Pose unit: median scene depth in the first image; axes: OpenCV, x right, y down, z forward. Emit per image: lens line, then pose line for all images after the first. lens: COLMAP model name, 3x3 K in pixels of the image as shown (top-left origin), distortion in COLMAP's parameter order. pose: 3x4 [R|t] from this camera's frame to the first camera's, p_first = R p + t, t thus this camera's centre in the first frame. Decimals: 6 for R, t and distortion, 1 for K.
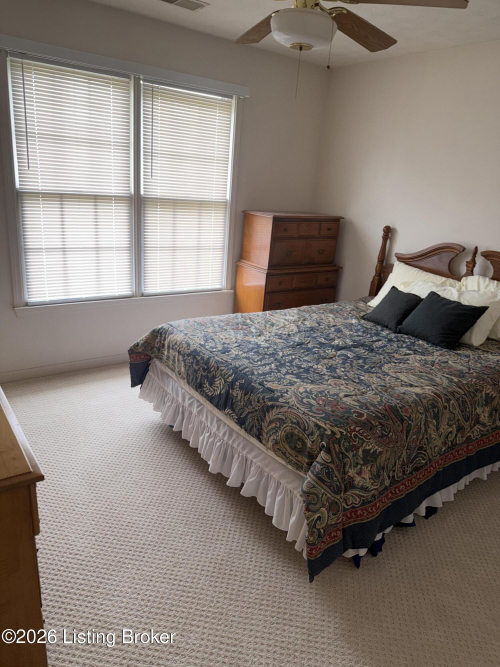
lens RADIAL K [[477.7, 0, 249.7], [0, 477.7, 330.1], [0, 0, 1]] dist [0.054847, -0.033668]
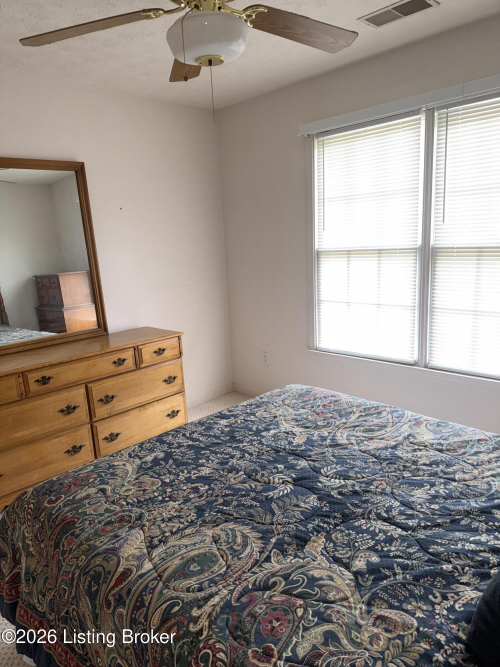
lens RADIAL K [[477.7, 0, 249.7], [0, 477.7, 339.4], [0, 0, 1]] dist [0.054847, -0.033668]
pose [[0.141788, 0.143788, -0.979398, 0.722730], [-0.234043, 0.966212, 0.107969, -0.182359], [0.961832, 0.213913, 0.170649, 0.765969]]
